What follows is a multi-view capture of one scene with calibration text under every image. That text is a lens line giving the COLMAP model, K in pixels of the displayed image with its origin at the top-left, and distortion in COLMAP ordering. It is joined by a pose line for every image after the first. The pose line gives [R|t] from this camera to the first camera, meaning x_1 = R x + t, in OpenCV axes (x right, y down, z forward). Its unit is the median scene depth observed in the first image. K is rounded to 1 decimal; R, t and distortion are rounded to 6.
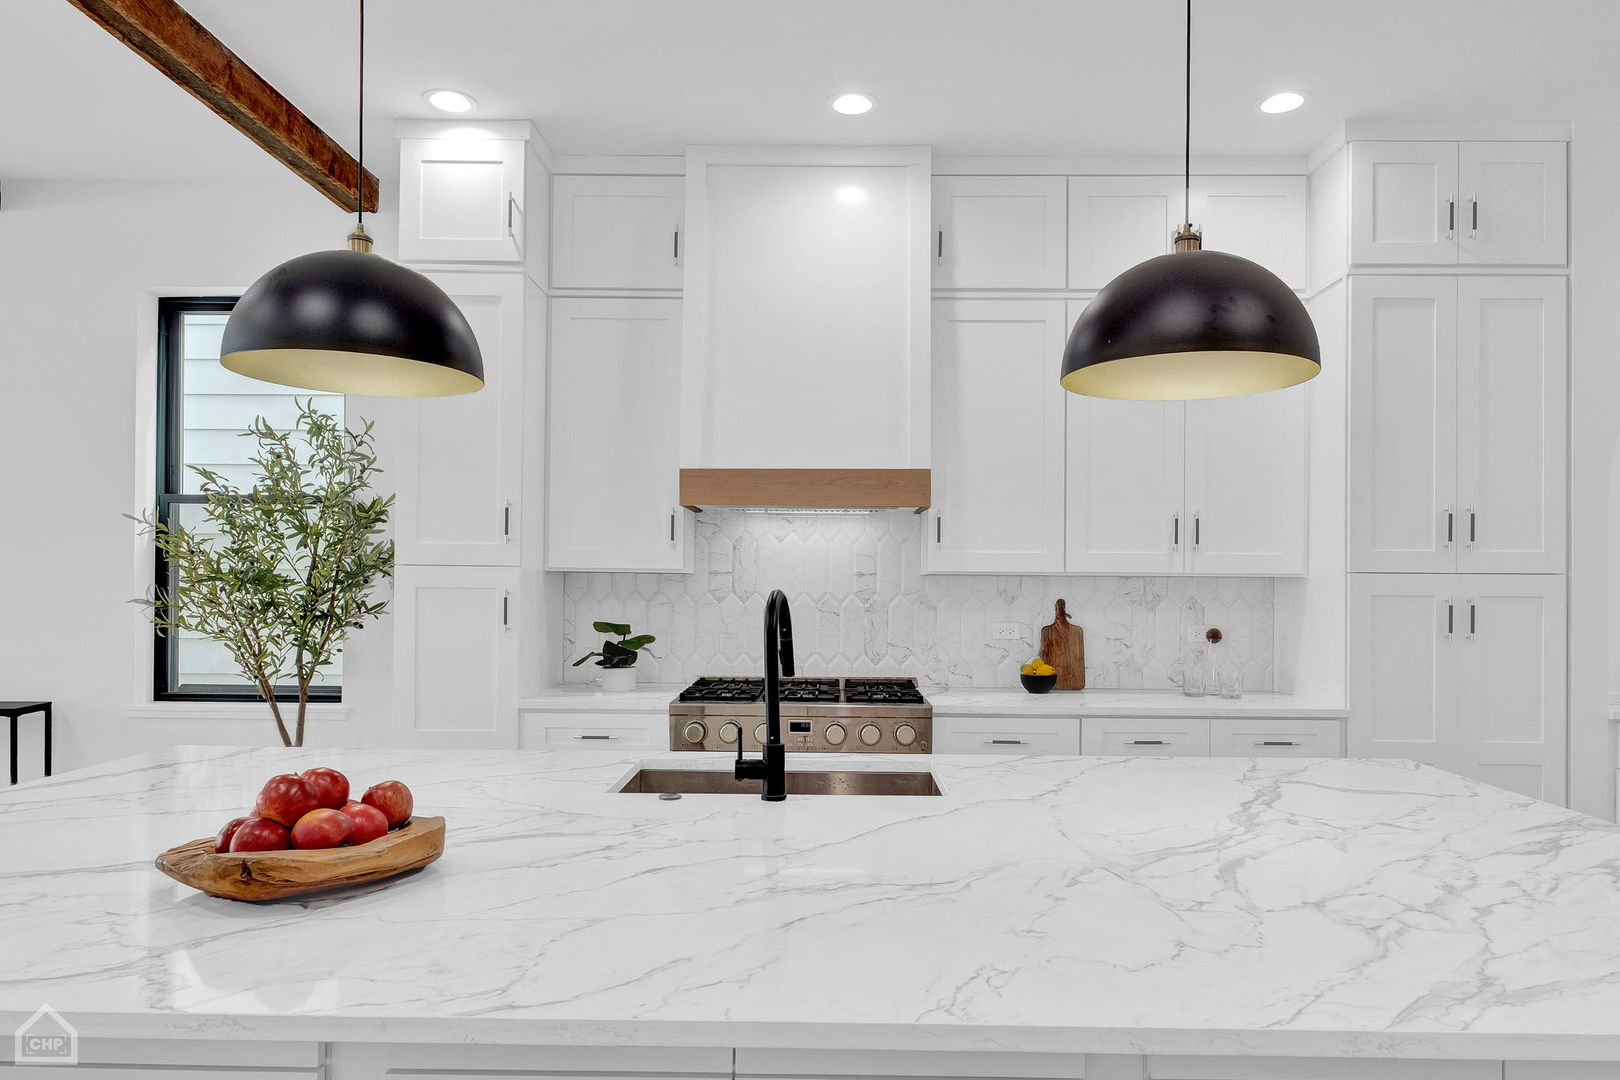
lens RADIAL K [[1031.9, 0, 817.1], [0, 1031.9, 579.9], [0, 0, 1]] dist [0.003241, -0.000749]
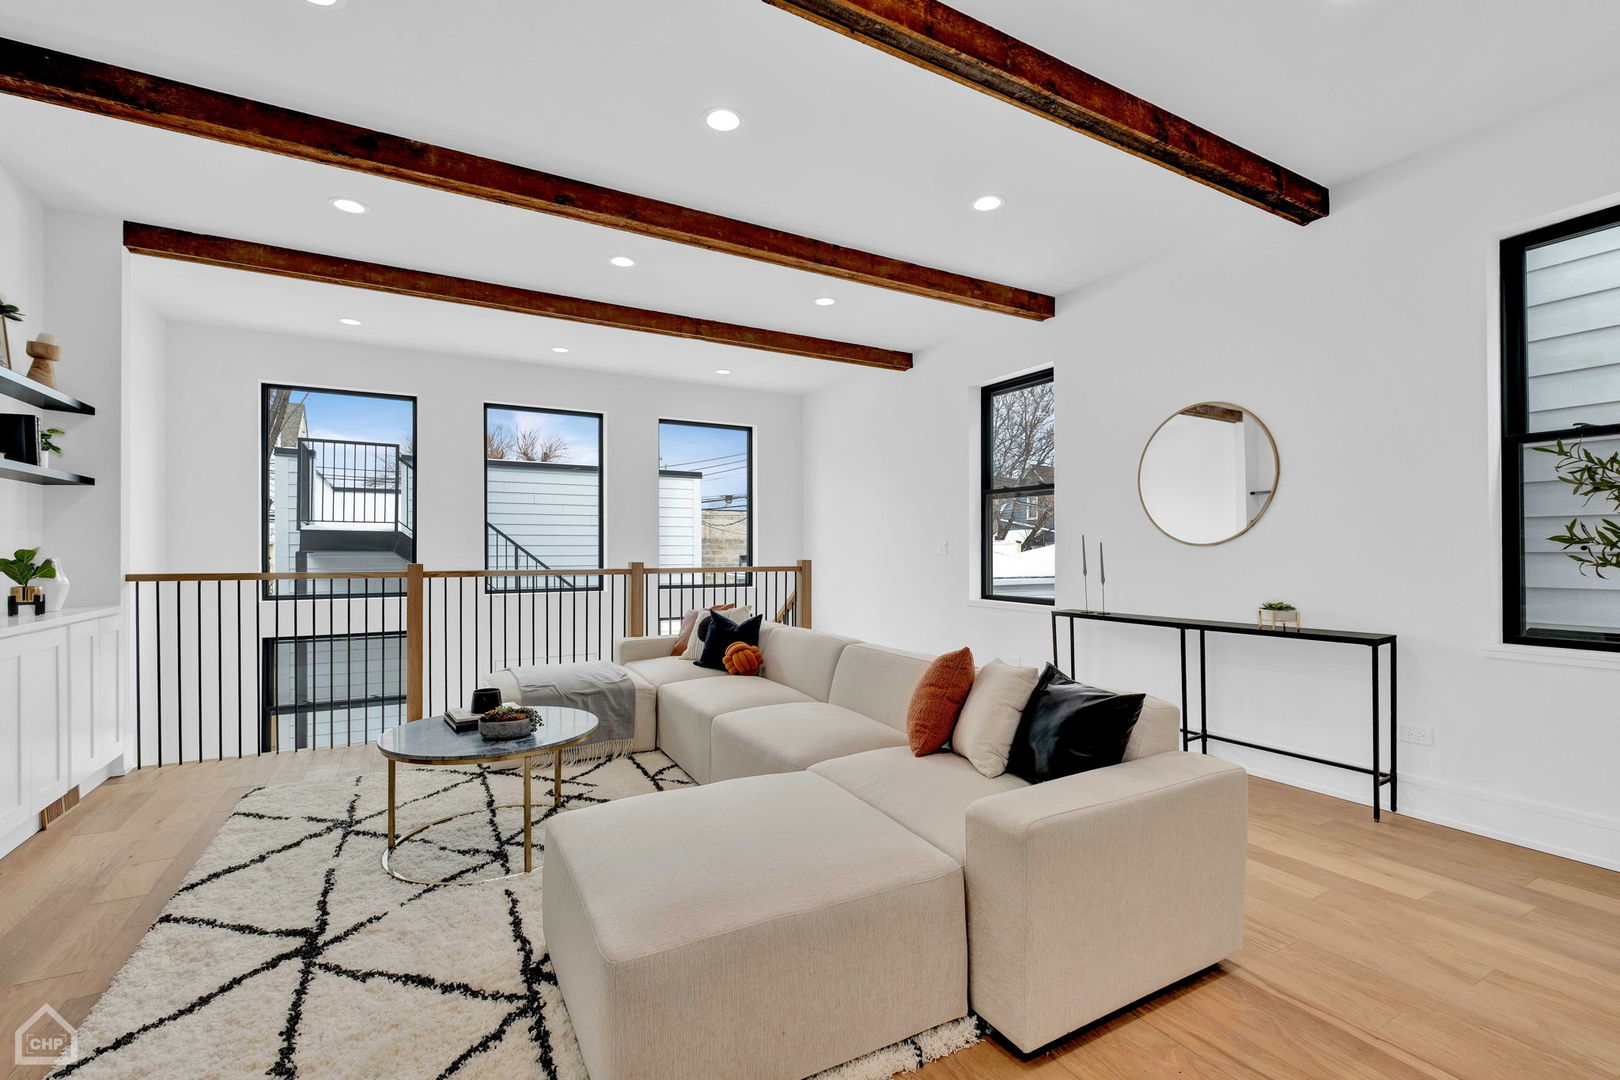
lens RADIAL K [[710.3, 0, 809.1], [0, 710.3, 549.1], [0, 0, 1]] dist [0.002729, -0.000186]
pose [[0.502418, -0.014542, -0.864502, -0.421089], [0.010402, 0.999888, -0.010774, 0.029627], [0.864562, -0.003579, 0.502513, 0.079804]]
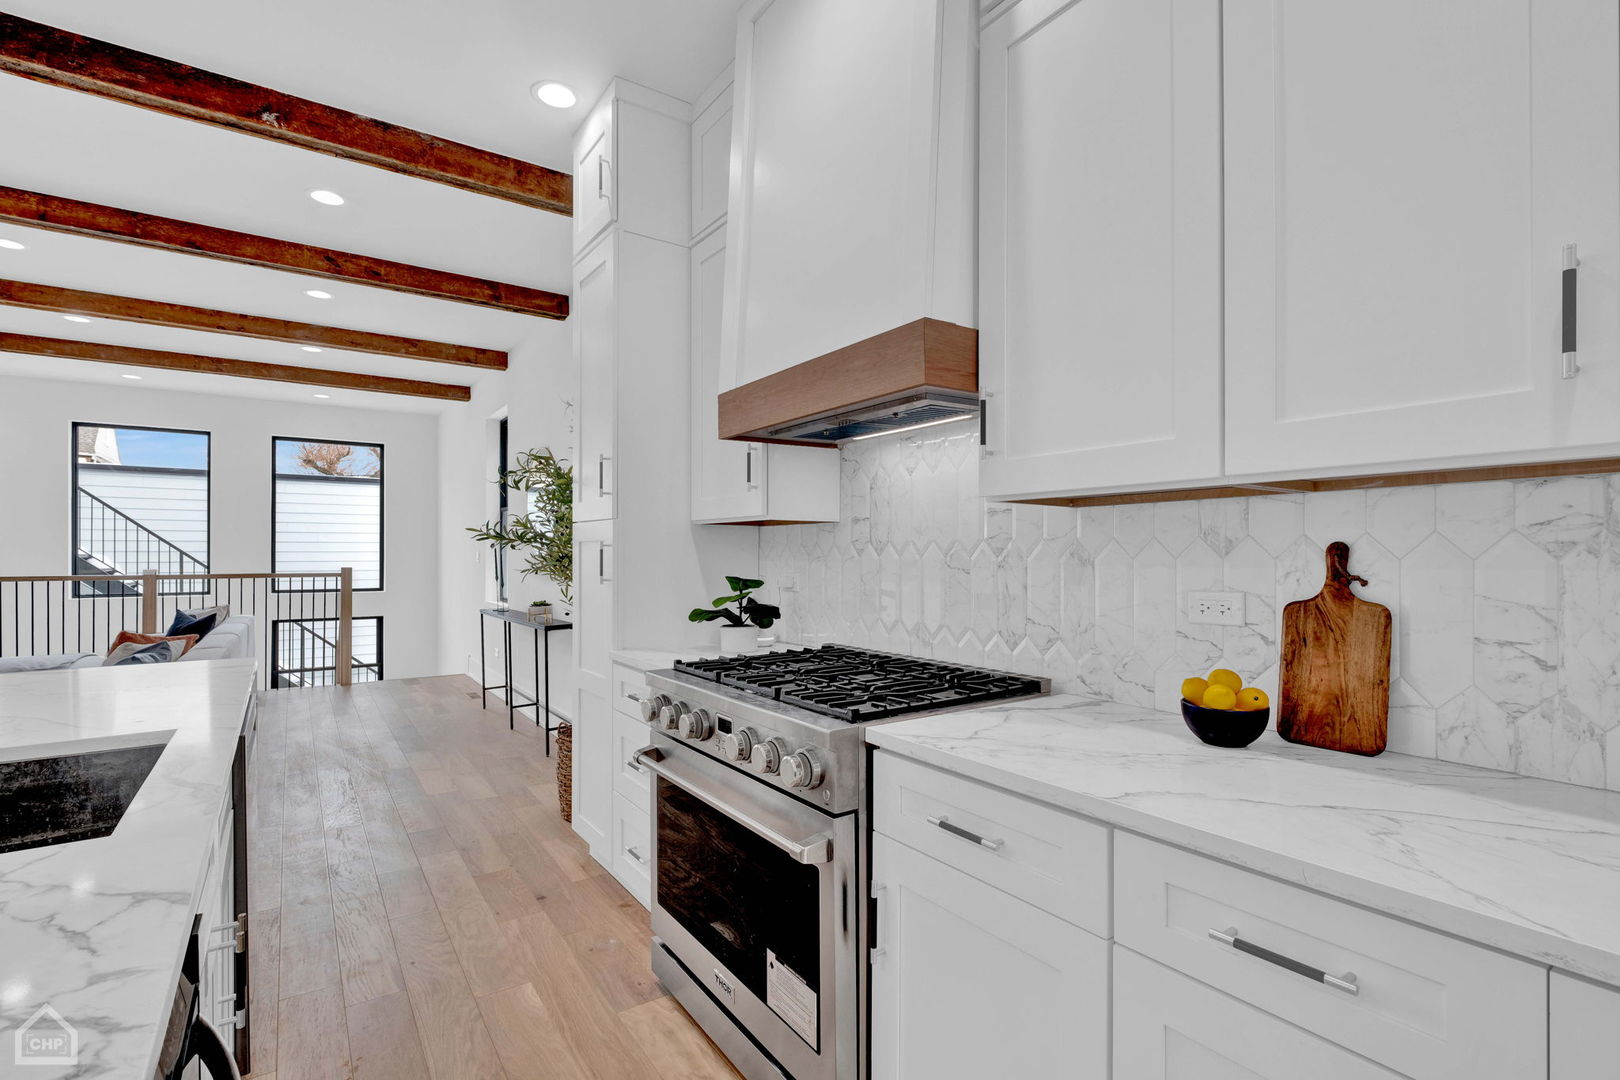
lens RADIAL K [[743.7, 0, 814.5], [0, 743.7, 554.2], [0, 0, 1]] dist [0.001513, -0.004333]
pose [[0.587221, -0.009597, -0.809370, 0.388065], [0.009238, 0.999944, -0.005154, 0.025045], [0.809374, -0.004450, 0.587276, 0.675421]]
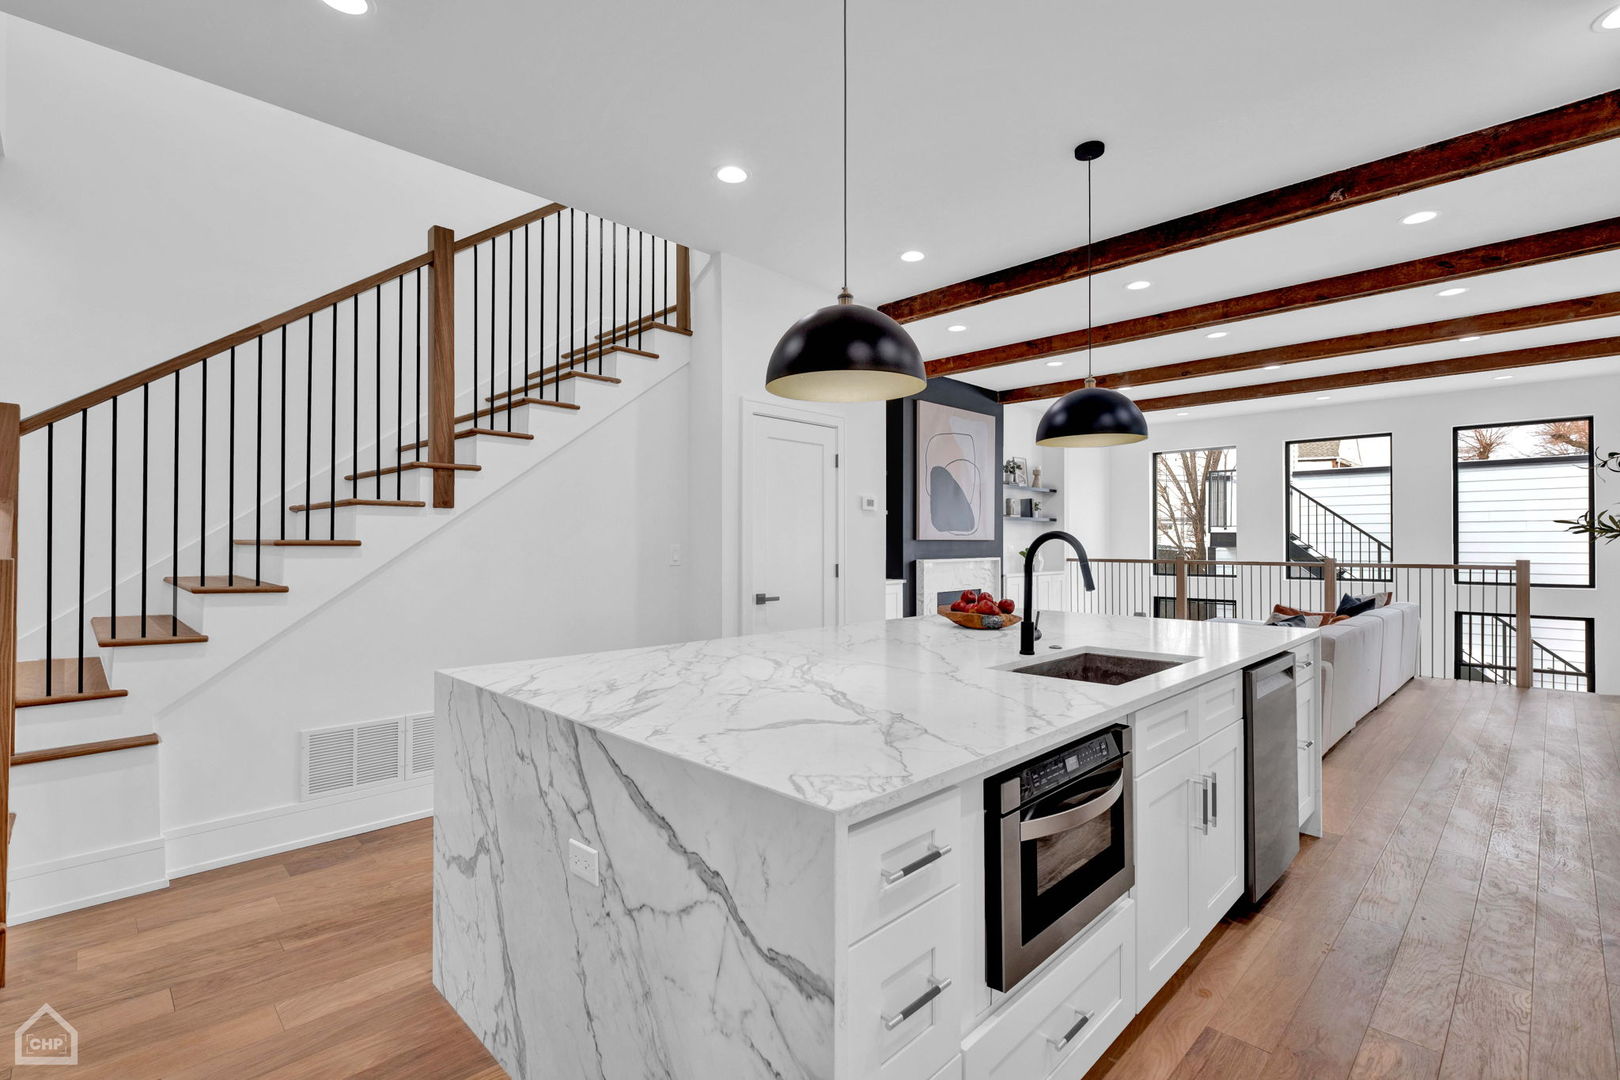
lens RADIAL K [[743.8, 0, 810.0], [0, 743.8, 540.0], [0, 0, 1]] dist [0.000494, -0.000357]
pose [[-0.697634, -0.012819, -0.716340, 0.566993], [-0.004182, 0.999896, -0.013821, 0.022111], [0.716442, -0.006646, -0.697615, 0.833071]]
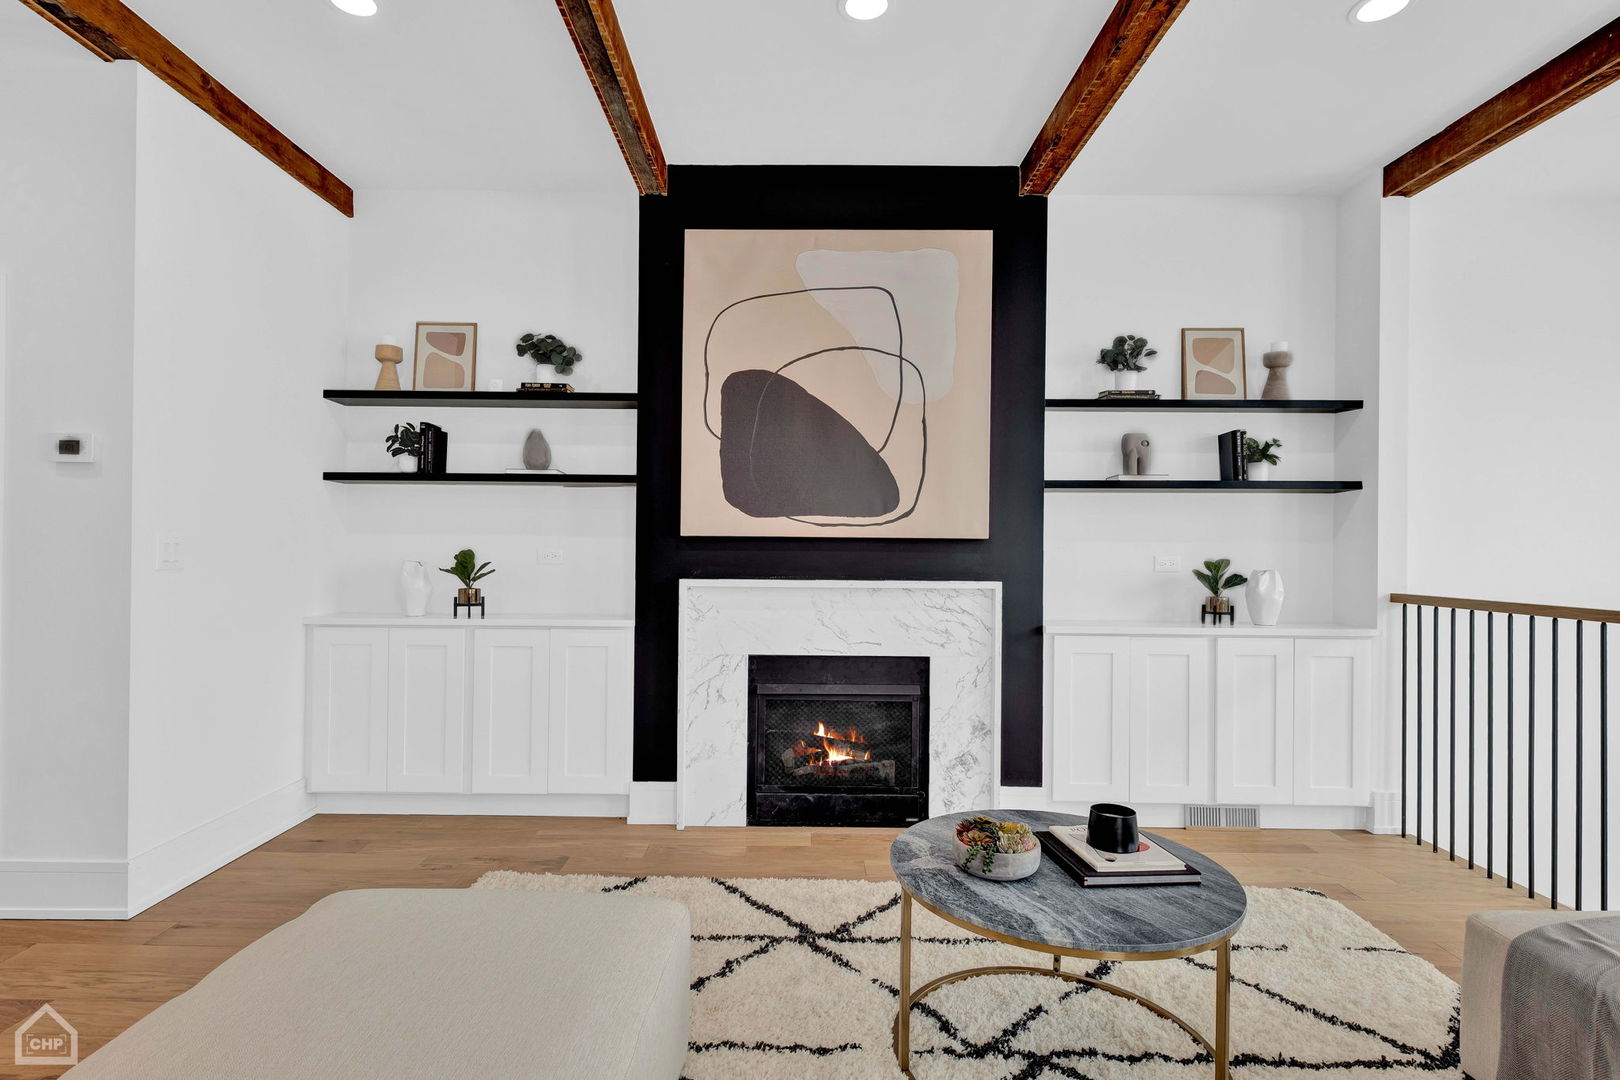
lens RADIAL K [[812.7, 0, 784.8], [0, 812.7, 544.8], [0, 0, 1]] dist [0.002212, -0.000483]
pose [[-0.999747, -0.022375, -0.002261, -1.036411], [-0.022356, 0.999719, -0.007924, 0.011931], [0.002438, -0.007871, -0.999966, 0.665731]]
